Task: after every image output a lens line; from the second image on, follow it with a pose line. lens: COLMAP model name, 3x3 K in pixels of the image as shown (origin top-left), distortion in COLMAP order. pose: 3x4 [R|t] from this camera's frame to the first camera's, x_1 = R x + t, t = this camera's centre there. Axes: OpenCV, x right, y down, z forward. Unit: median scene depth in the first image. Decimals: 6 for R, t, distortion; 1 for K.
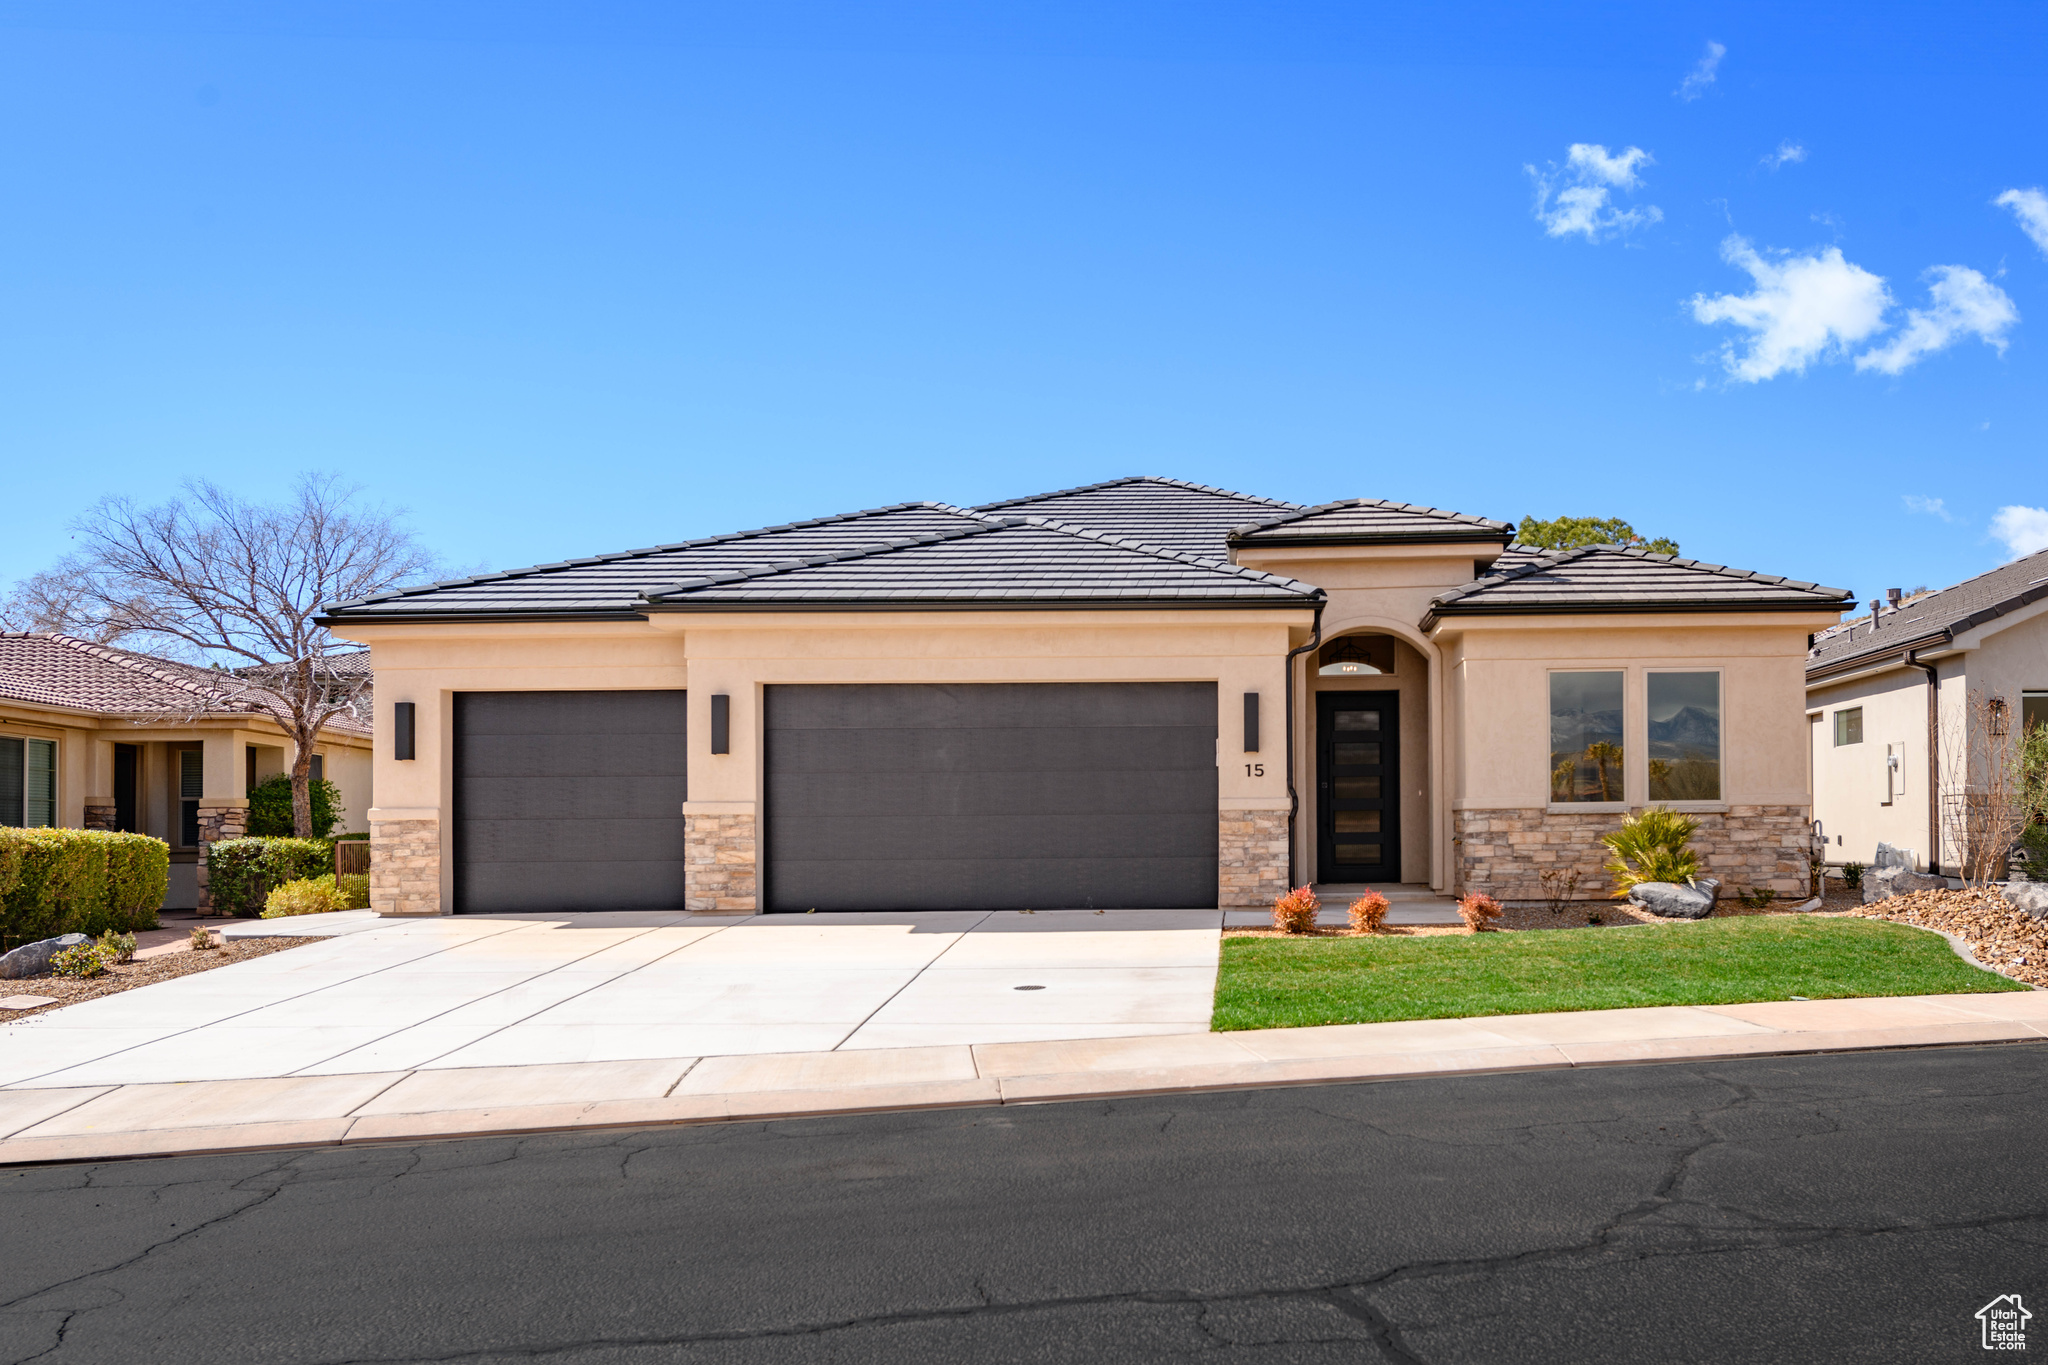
lens RADIAL K [[1306.2, 0, 1023.7], [0, 1306.2, 761.2], [0, 0, 1]] dist [-0.000639, -0.001750]
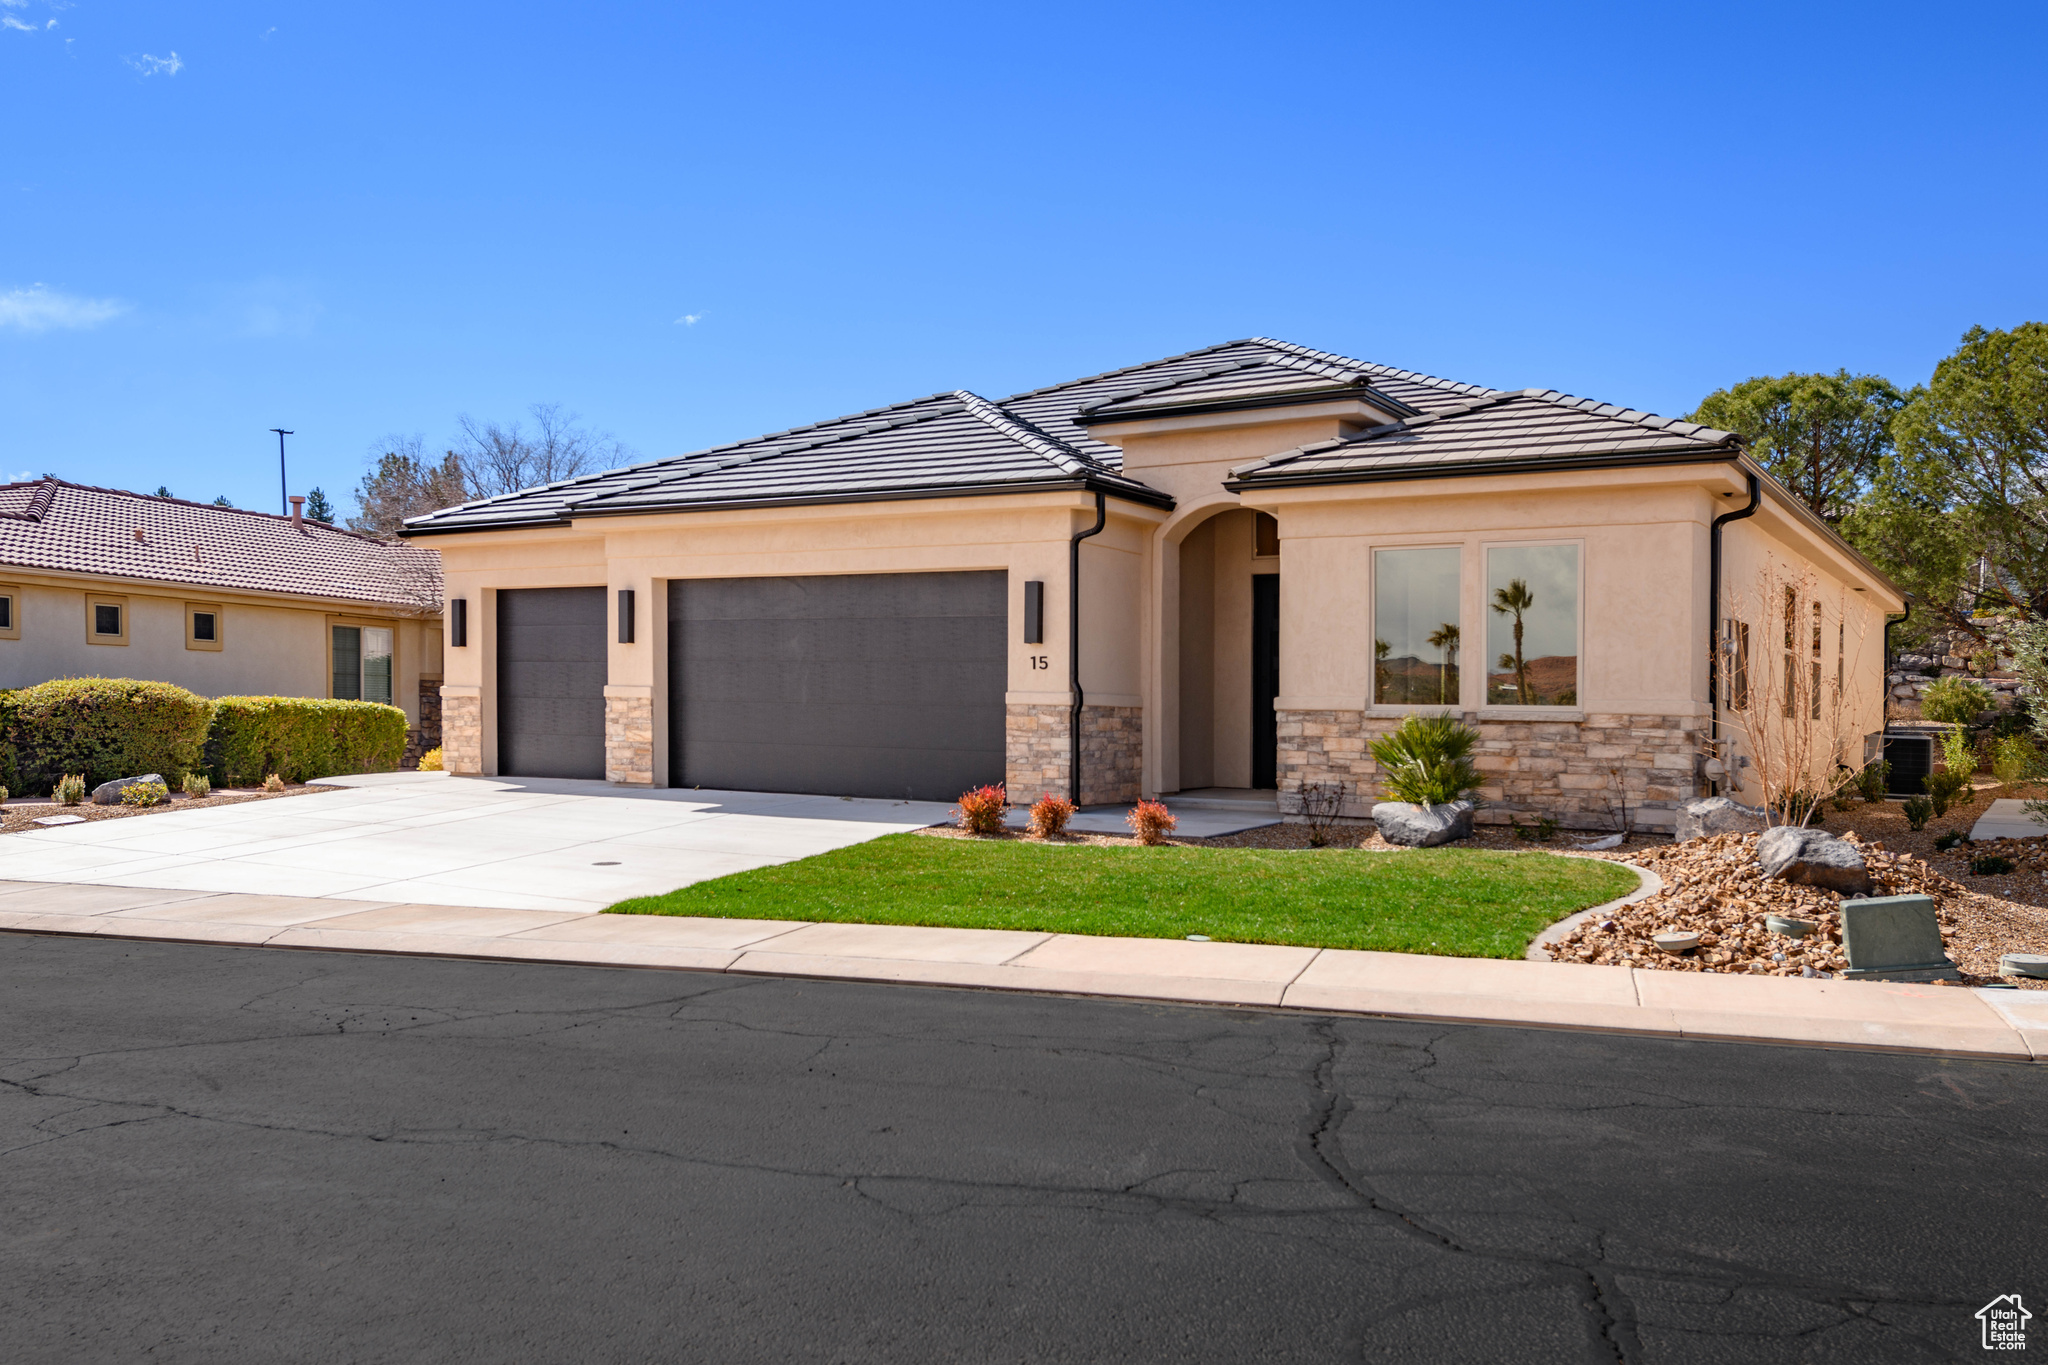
lens RADIAL K [[1380.6, 0, 1024.0], [0, 1380.6, 682.5], [0, 0, 1]] dist [-0.001037, -0.000947]
pose [[0.895935, 0.016766, -0.443869, 0.598859], [-0.003750, 0.999537, 0.030186, -0.008714], [0.444170, -0.025381, 0.895583, 0.094408]]
